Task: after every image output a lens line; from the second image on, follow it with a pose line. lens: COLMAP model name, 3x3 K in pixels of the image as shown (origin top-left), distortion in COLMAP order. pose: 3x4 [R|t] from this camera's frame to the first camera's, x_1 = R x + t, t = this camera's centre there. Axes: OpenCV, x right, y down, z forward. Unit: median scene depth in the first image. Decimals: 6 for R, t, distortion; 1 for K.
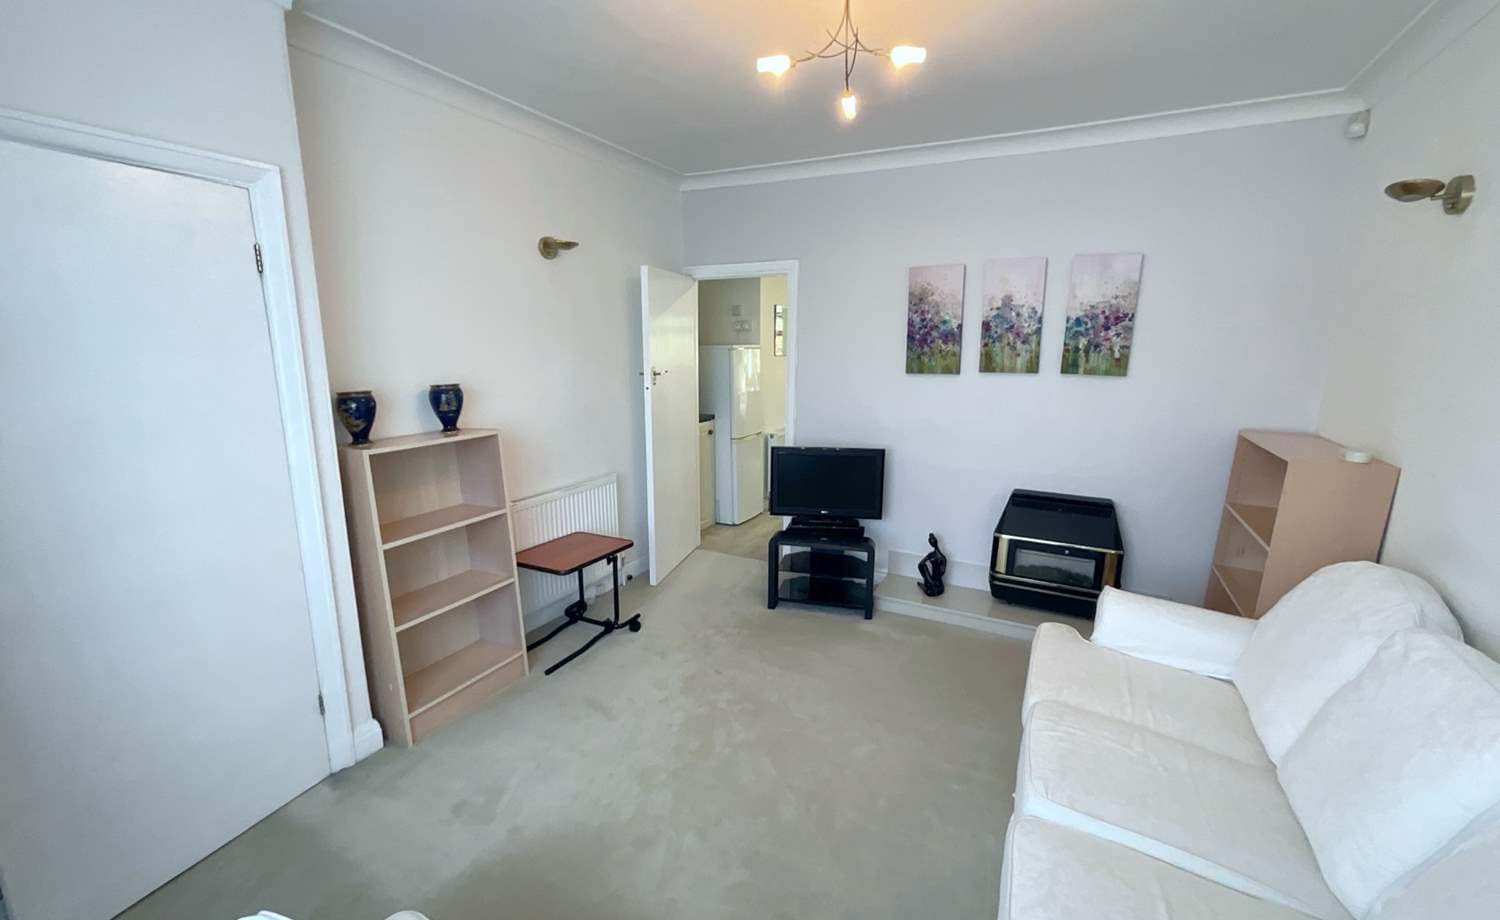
lens RADIAL K [[607.0, 0, 749.5], [0, 607.0, 464.0], [0, 0, 1]] dist [-0.007877, 0.002510]
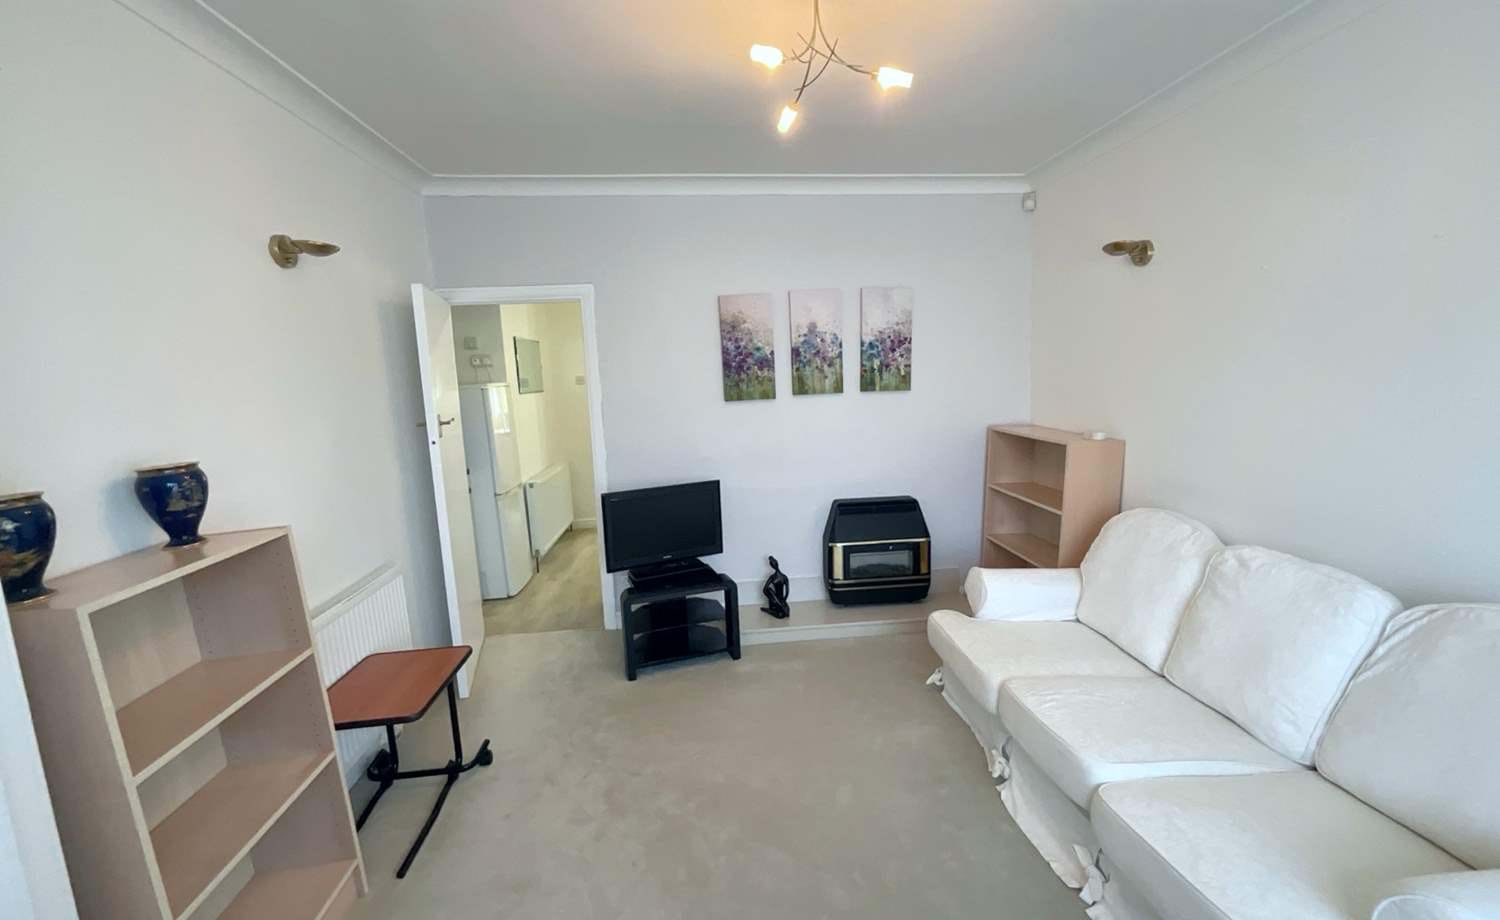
lens RADIAL K [[607.0, 0, 750.6], [0, 607.0, 463.6], [0, 0, 1]] dist [-0.007877, 0.002510]
pose [[0.837855, -0.119639, 0.532621, -0.279081], [0.149109, 0.988742, -0.012467, -0.034601], [-0.525134, 0.089864, 0.846262, 0.170827]]
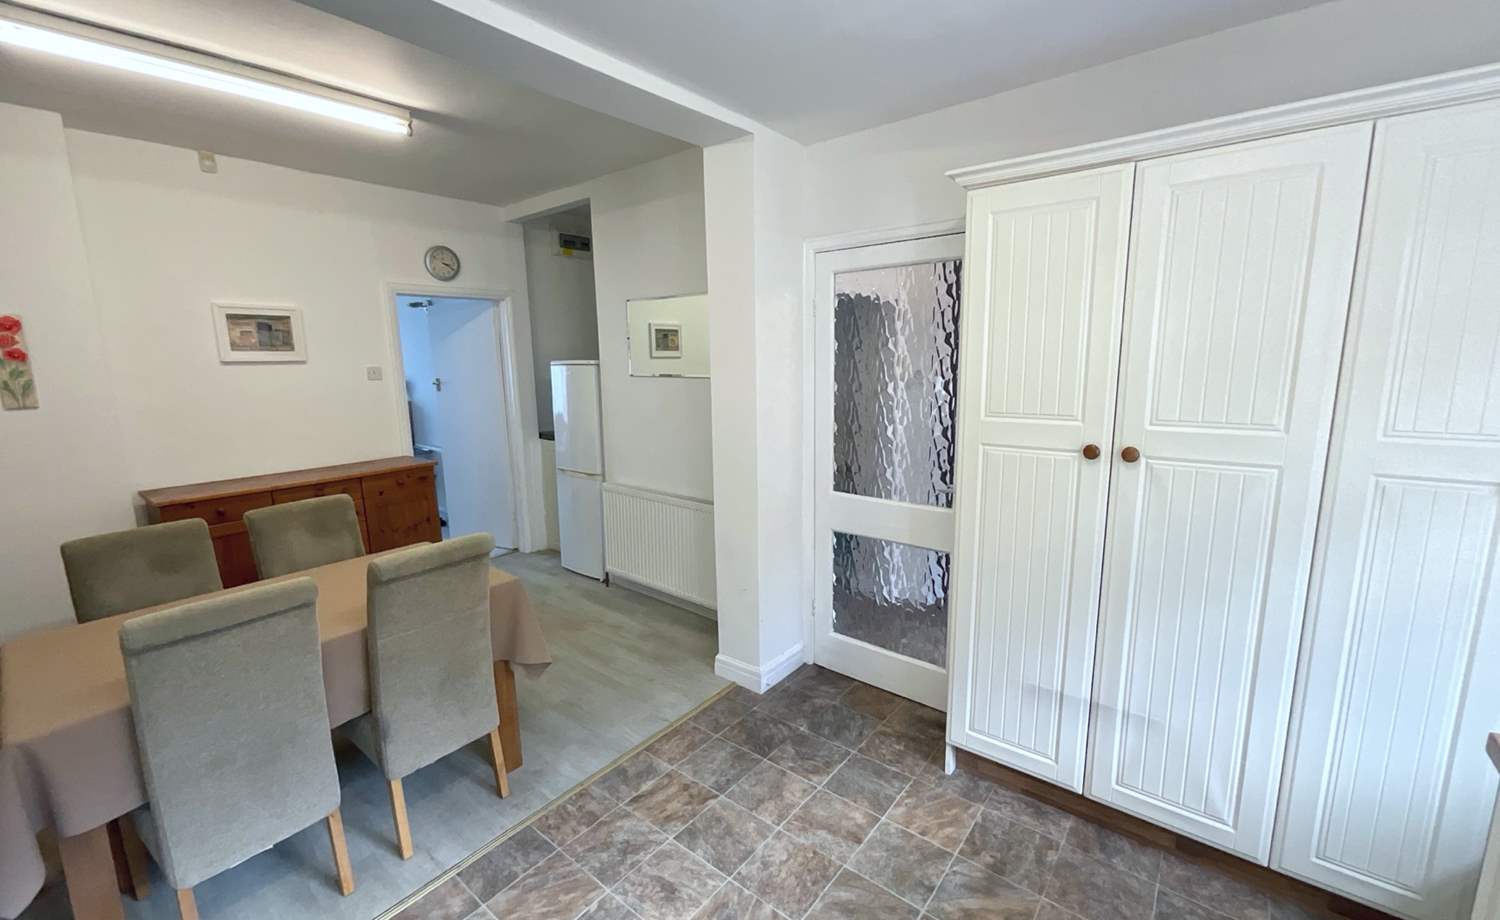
lens RADIAL K [[607.0, 0, 752.3], [0, 607.0, 457.2], [0, 0, 1]] dist [-0.007877, 0.002510]
pose [[-0.201238, 0.160576, -0.966291, 1.214365], [-0.176706, 0.964337, 0.197051, -0.443628], [0.963472, 0.210404, -0.165686, 2.244150]]
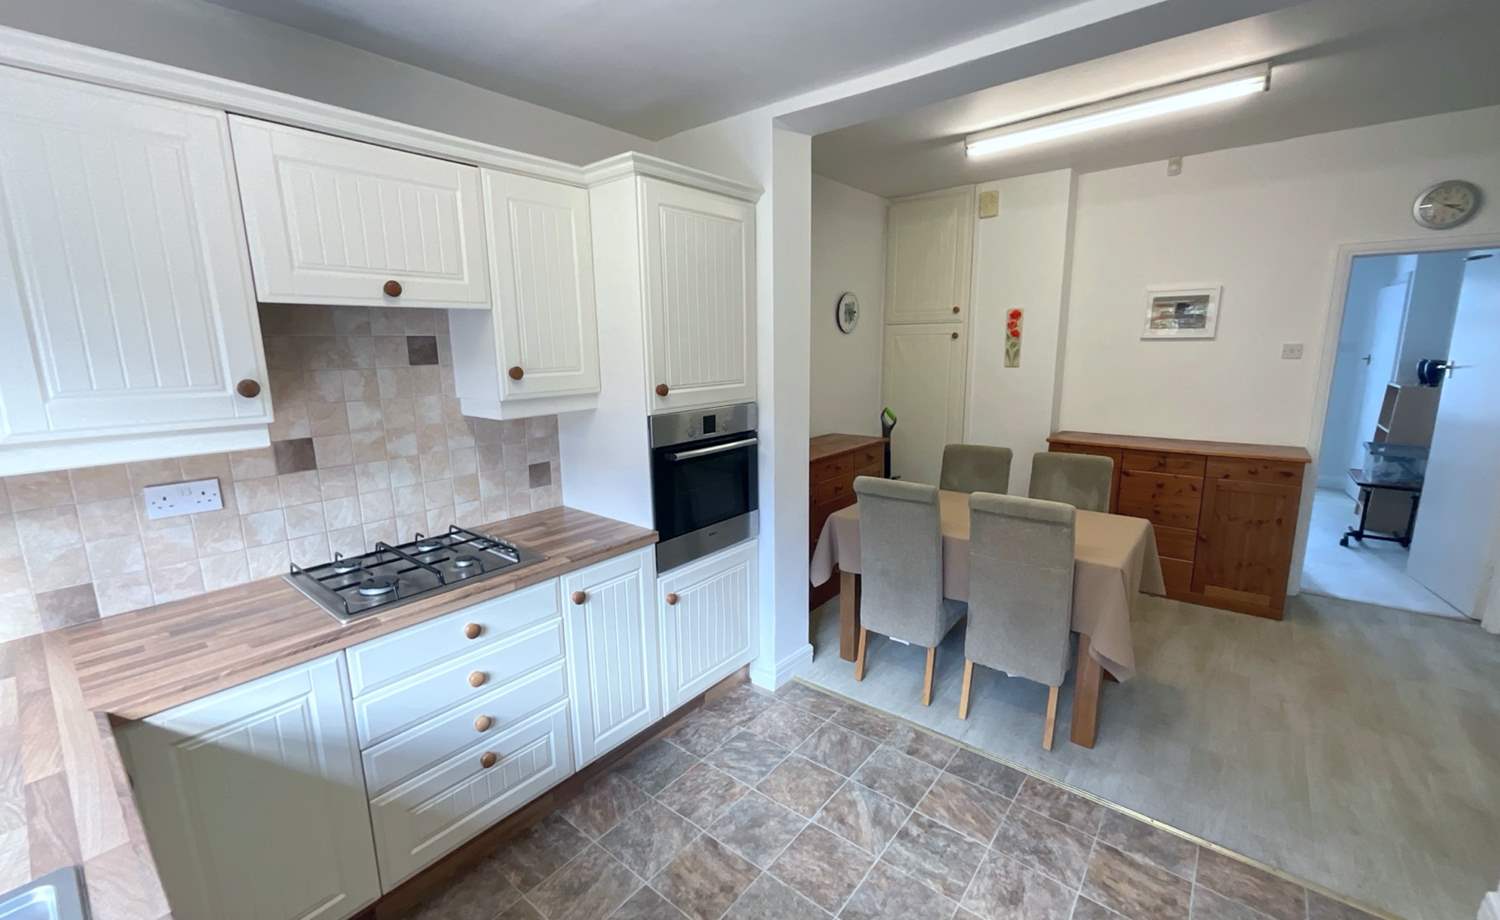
lens RADIAL K [[607.0, 0, 752.3], [0, 607.0, 462.2], [0, 0, 1]] dist [-0.007877, 0.002510]
pose [[-0.976486, -0.032671, 0.213091, 0.879739], [0.051190, 0.925040, 0.376405, -0.510905], [-0.209415, 0.378462, -0.901616, 2.549597]]
